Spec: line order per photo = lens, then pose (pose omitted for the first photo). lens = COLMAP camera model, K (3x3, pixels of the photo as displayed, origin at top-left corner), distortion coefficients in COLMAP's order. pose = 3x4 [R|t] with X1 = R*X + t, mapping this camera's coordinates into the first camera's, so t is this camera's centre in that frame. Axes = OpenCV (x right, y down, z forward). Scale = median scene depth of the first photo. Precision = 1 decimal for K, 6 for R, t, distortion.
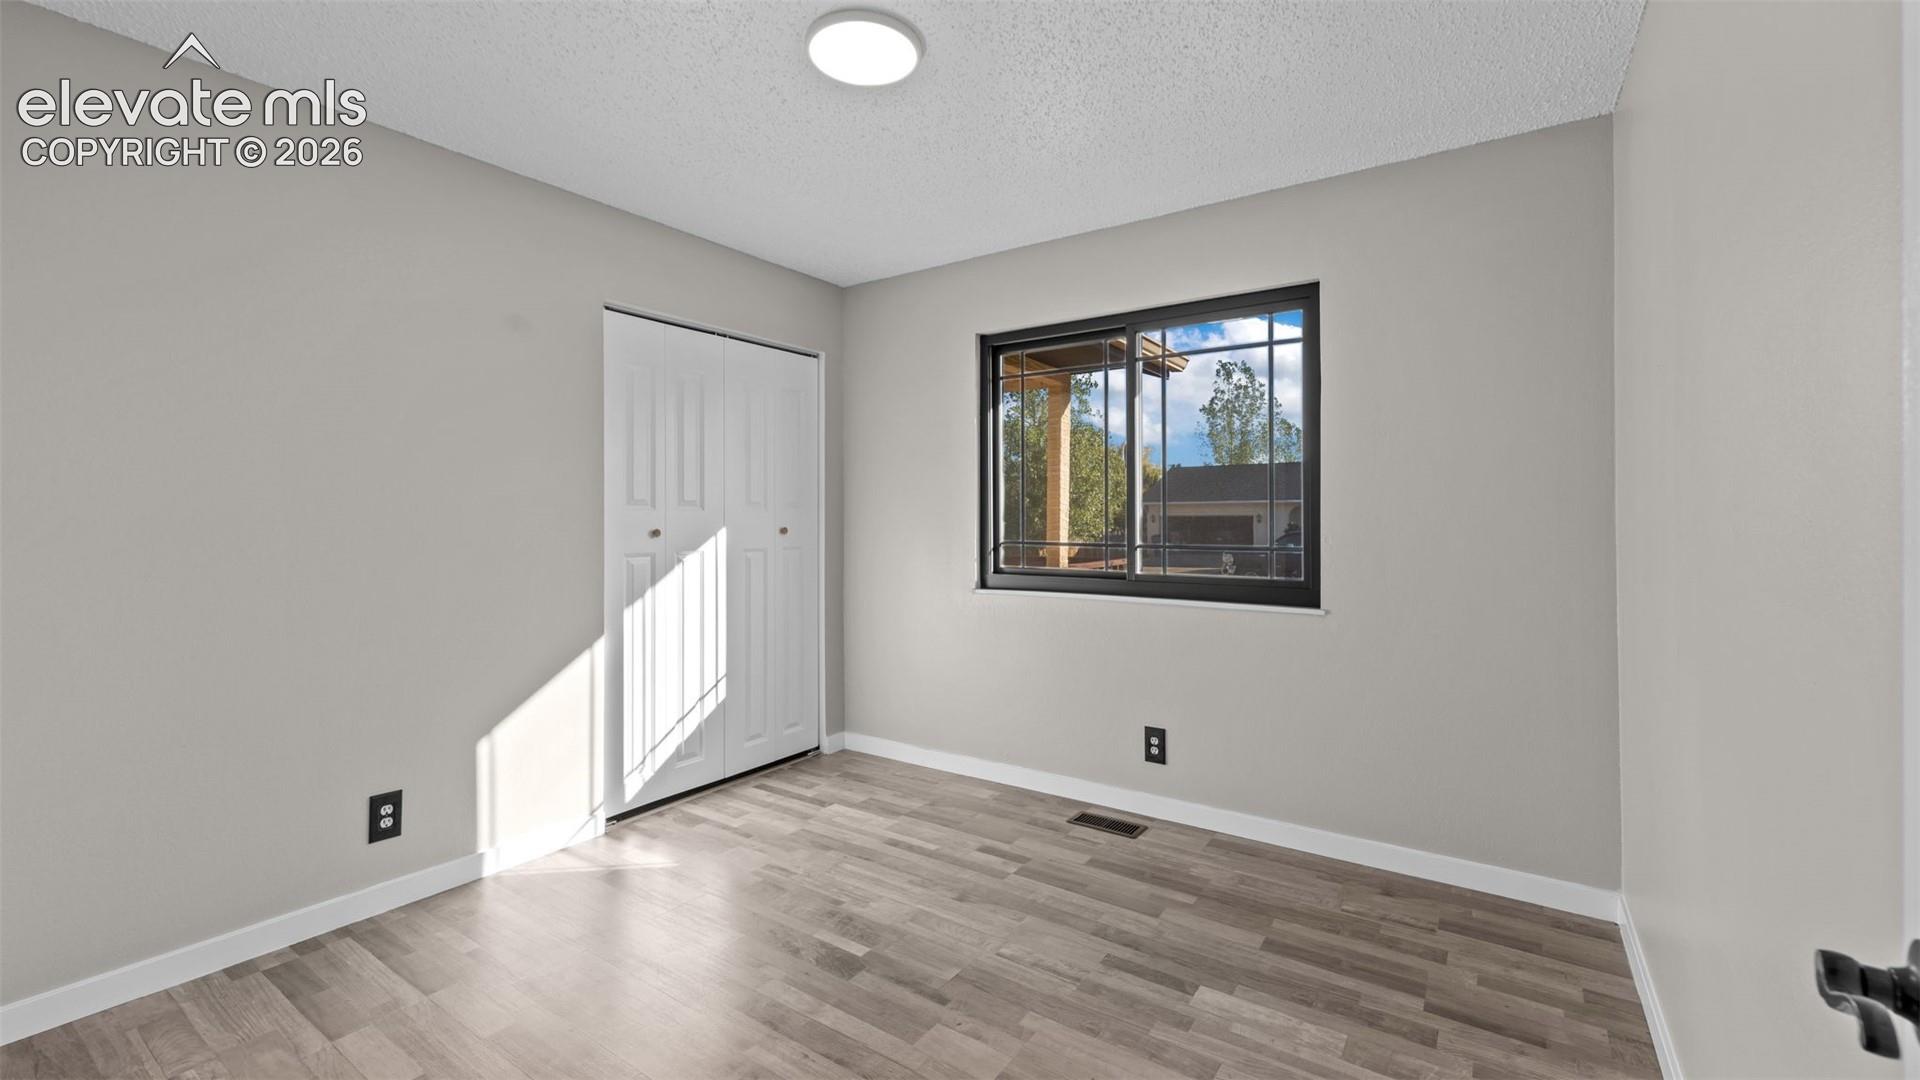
lens RADIAL K [[781.0, 0, 958.8], [0, 781.0, 522.1], [0, 0, 1]] dist [0.035987, -0.000192]
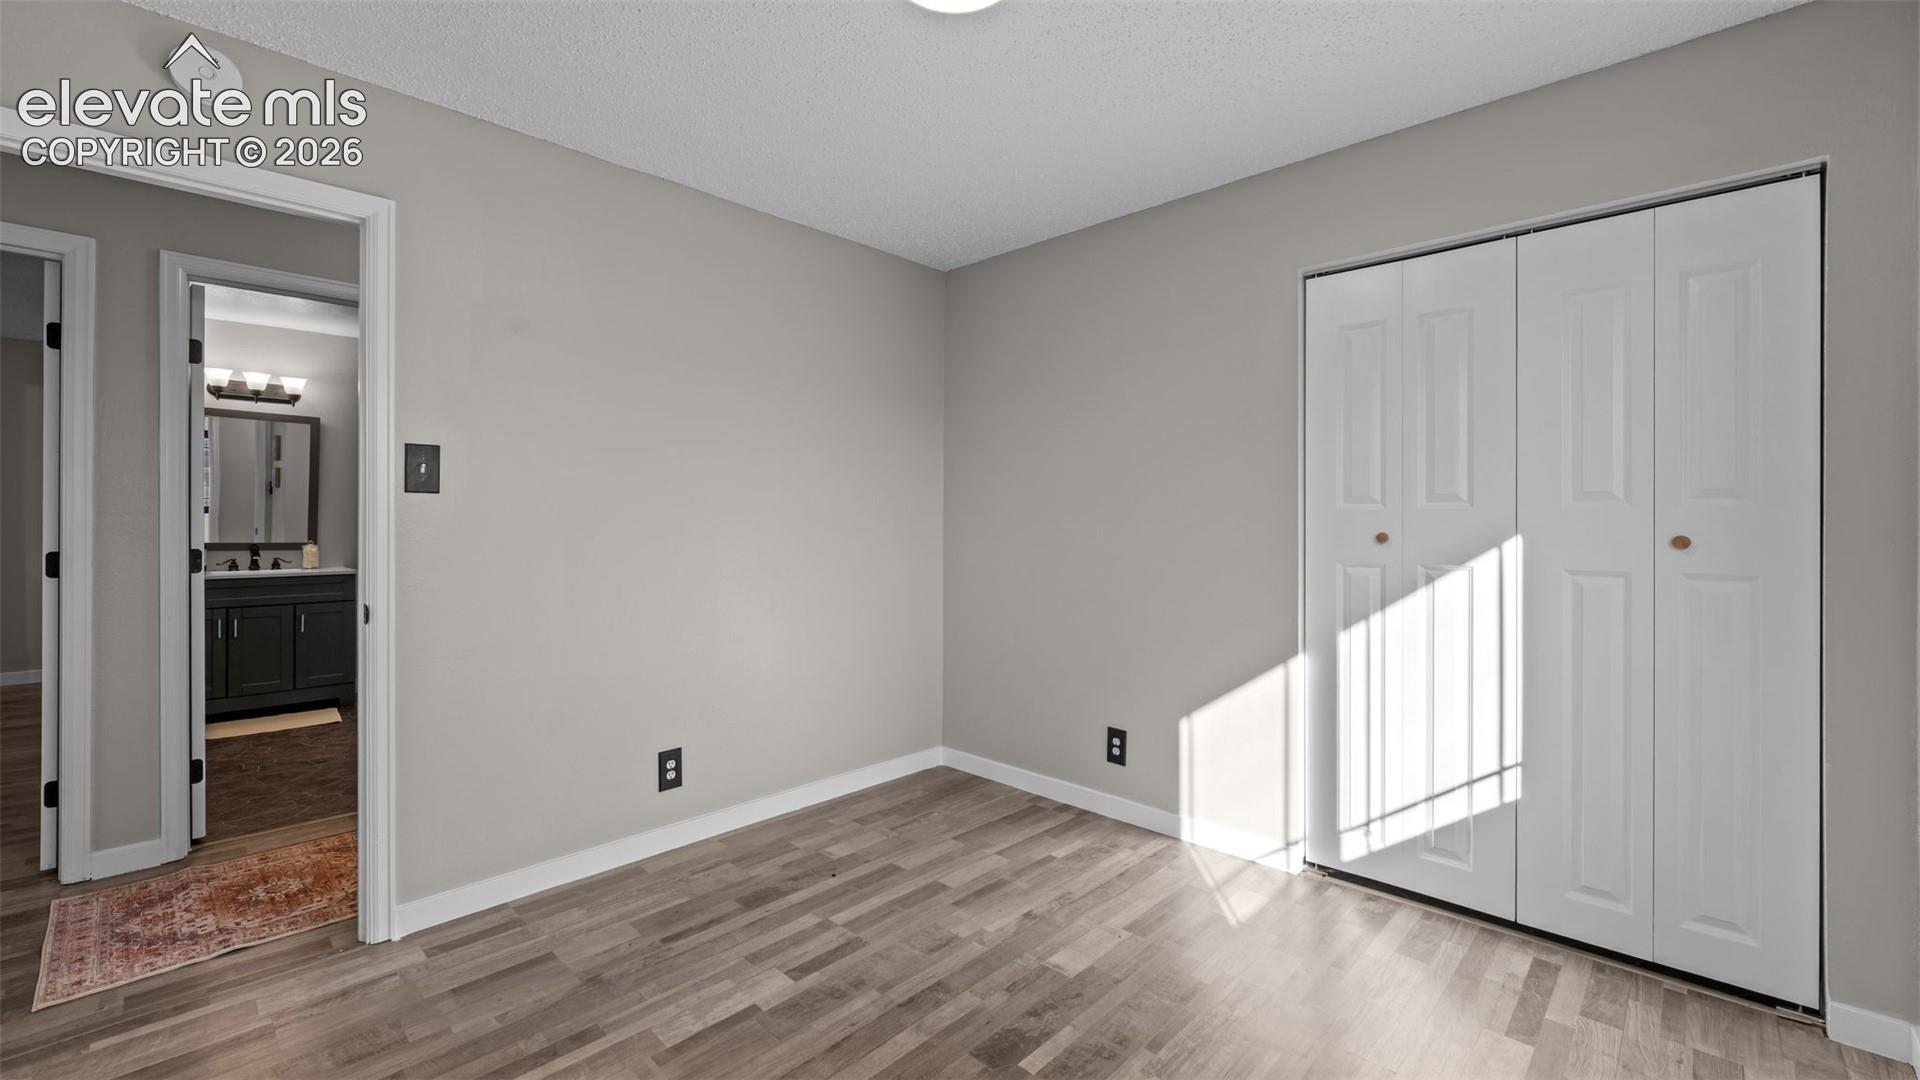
lens RADIAL K [[781.0, 0, 943.4], [0, 781.0, 526.7], [0, 0, 1]] dist [0.035987, -0.000192]
pose [[-0.152053, 0.002719, -0.988369, 0.498729], [0.000681, 0.999996, 0.002646, -0.004203], [0.988372, -0.000270, -0.152054, 0.736106]]
